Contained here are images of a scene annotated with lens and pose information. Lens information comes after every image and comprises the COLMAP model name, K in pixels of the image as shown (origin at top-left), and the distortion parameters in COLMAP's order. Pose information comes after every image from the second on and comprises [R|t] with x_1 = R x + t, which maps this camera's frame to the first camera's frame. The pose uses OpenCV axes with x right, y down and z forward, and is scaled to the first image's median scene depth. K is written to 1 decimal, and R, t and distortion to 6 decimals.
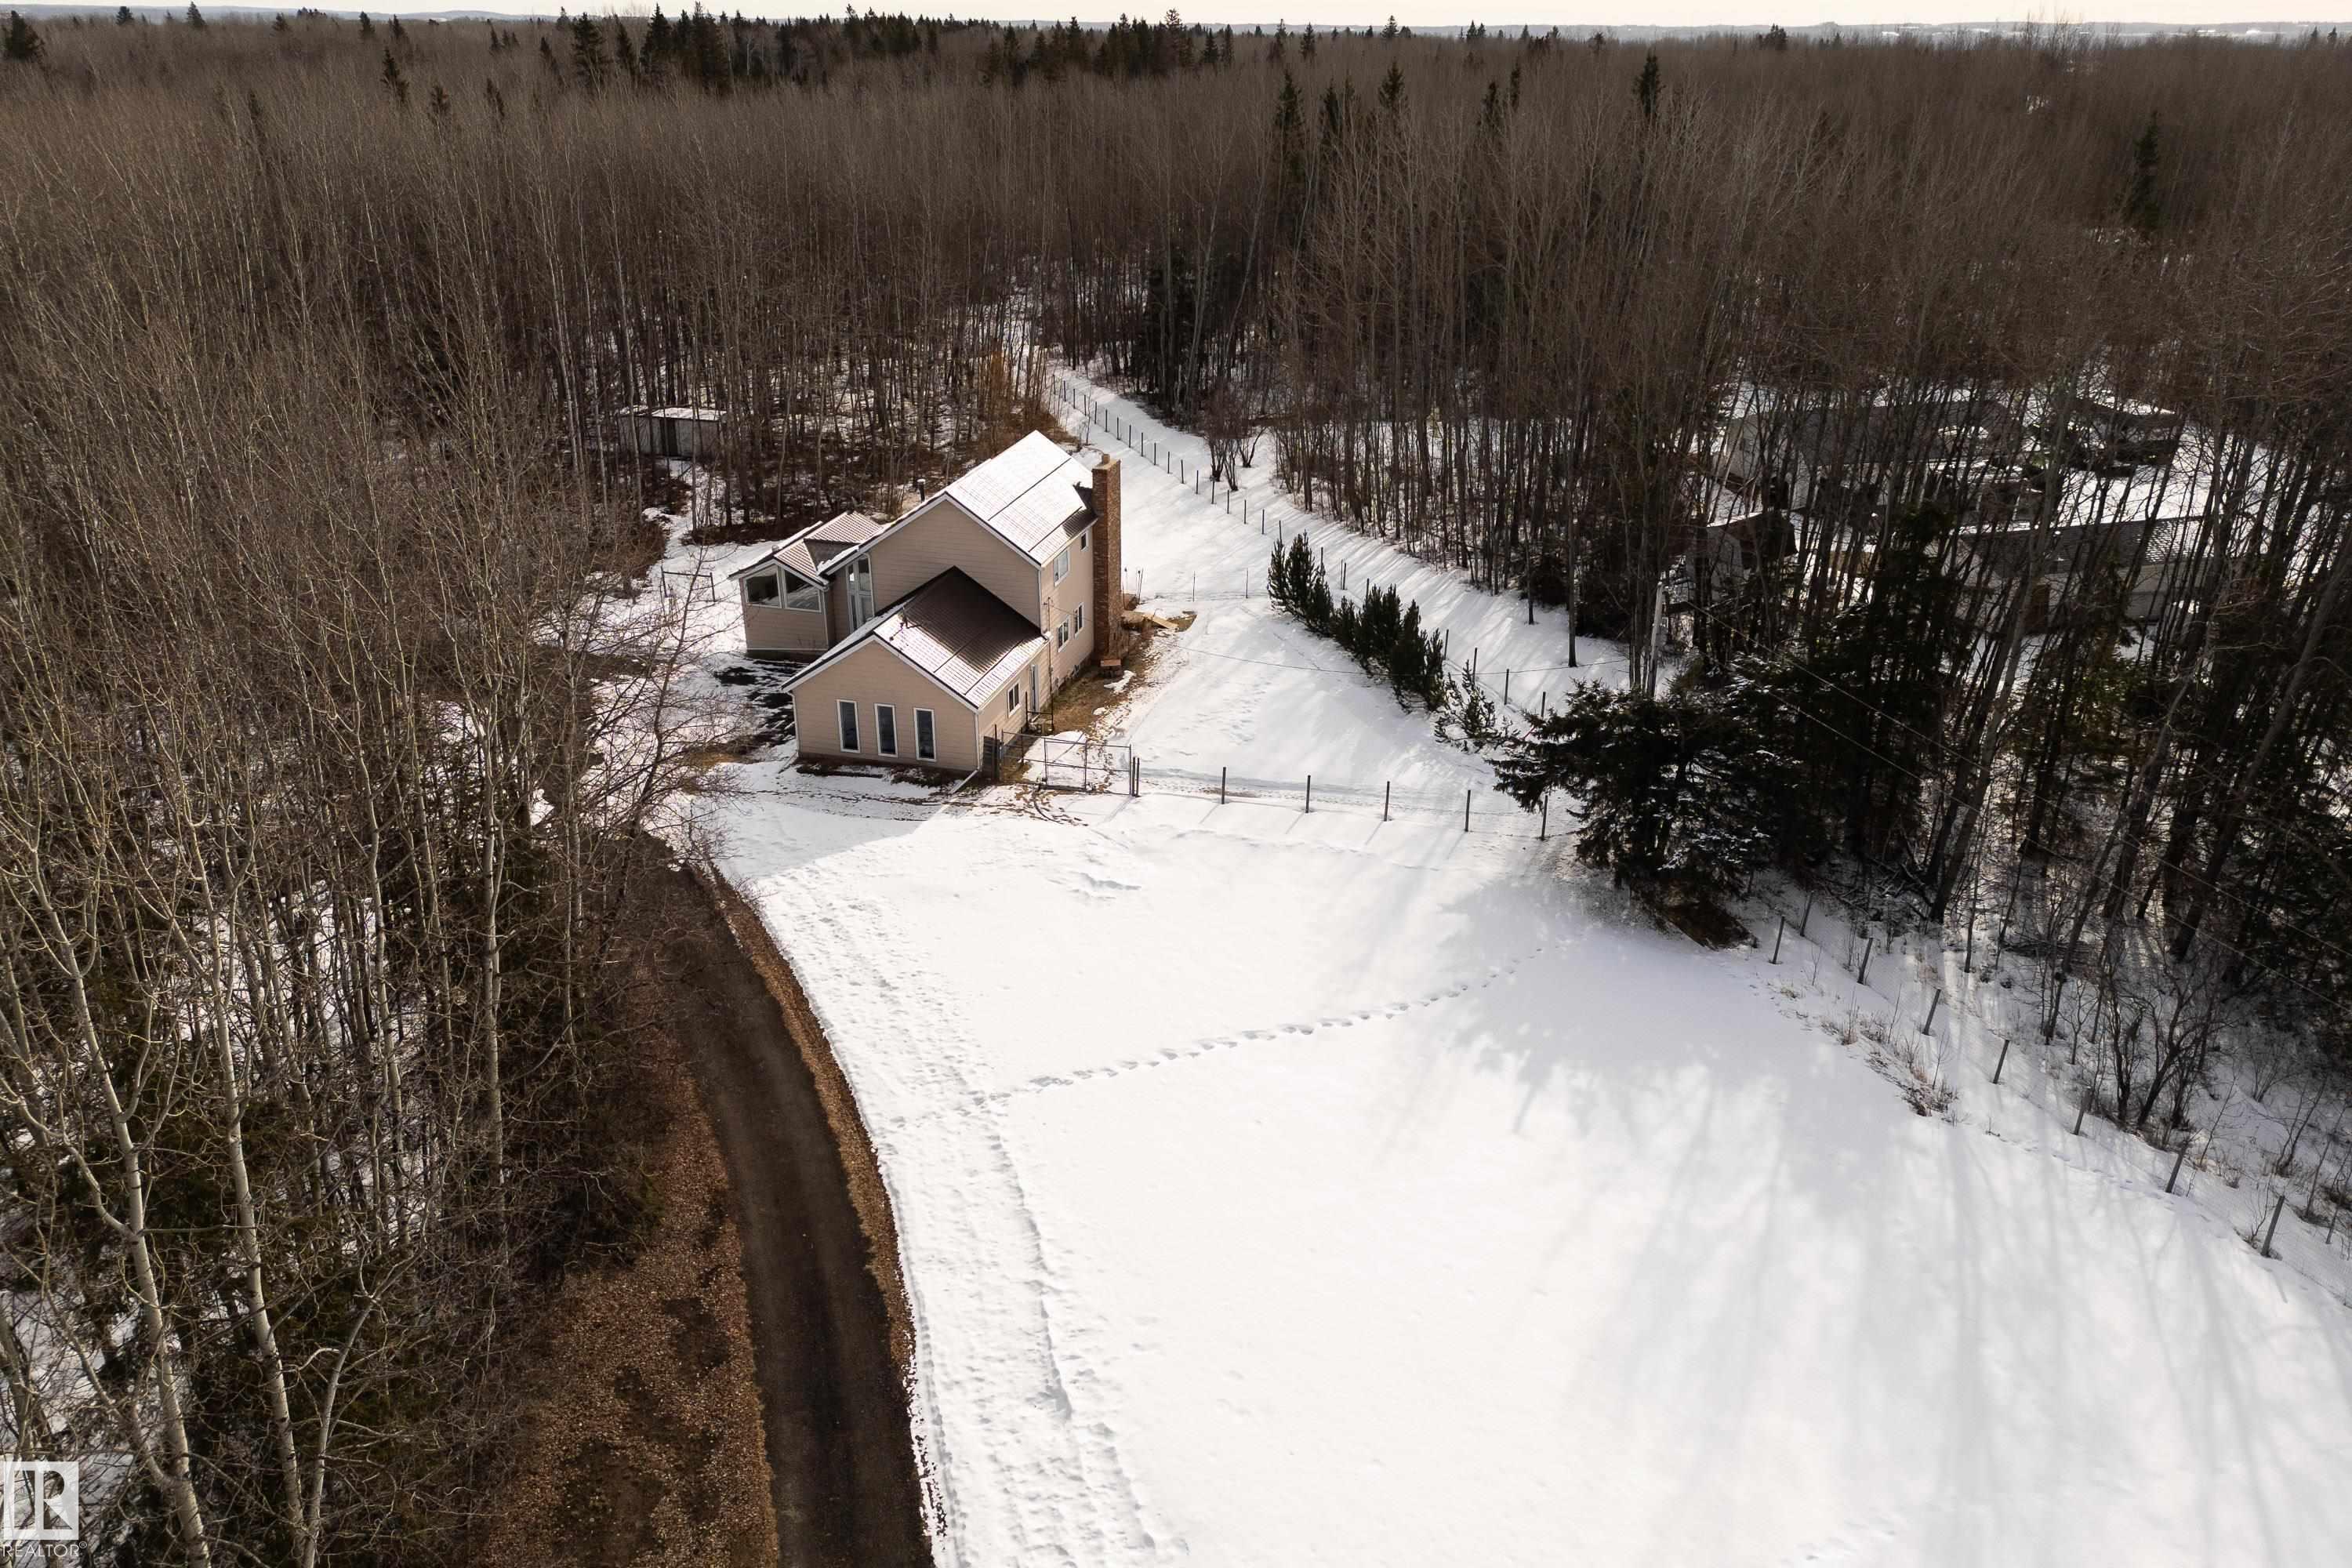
lens RADIAL K [[1644.3, 0, 1180.3], [0, 1644.3, 773.7], [0, 0, 1]] dist [0.080334, -0.072579]
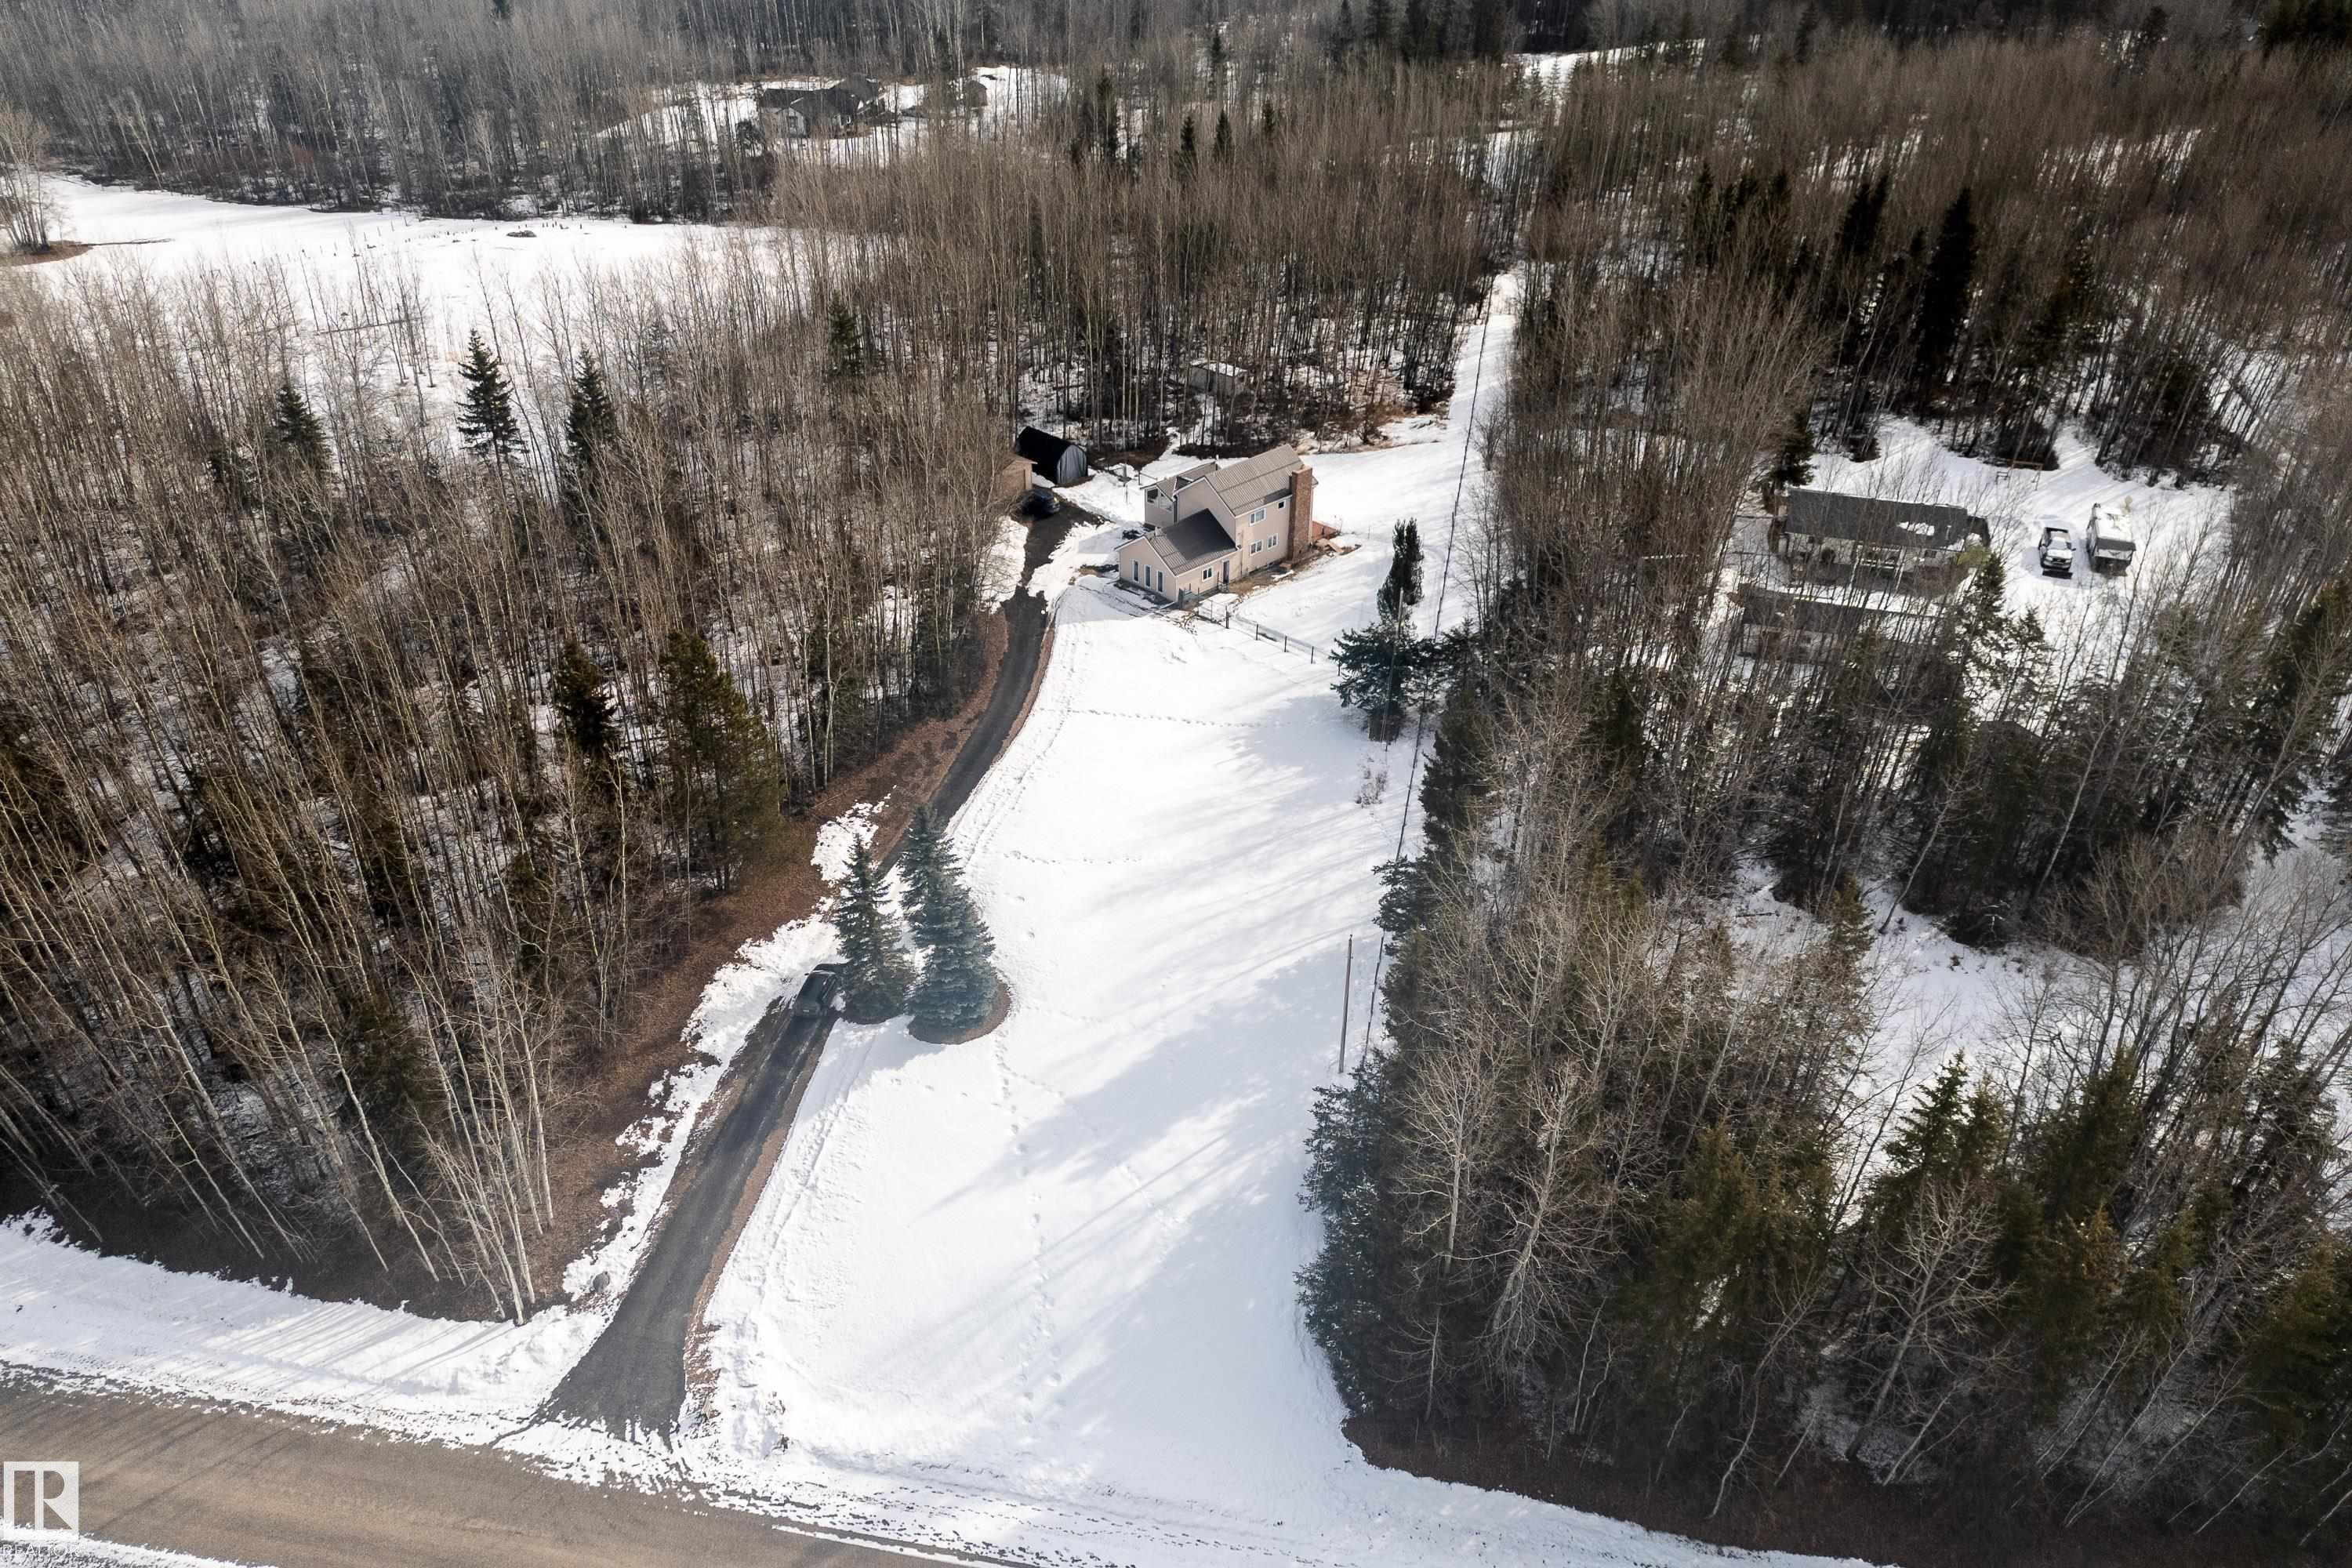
lens RADIAL K [[1644.3, 0, 1170.5], [0, 1644.3, 803.9], [0, 0, 1]] dist [0.080334, -0.072579]
pose [[0.856562, 0.276841, -0.435501, 0.872281], [-0.209661, 0.957825, 0.196504, -0.166823], [0.471534, -0.077010, 0.878479, -0.969319]]
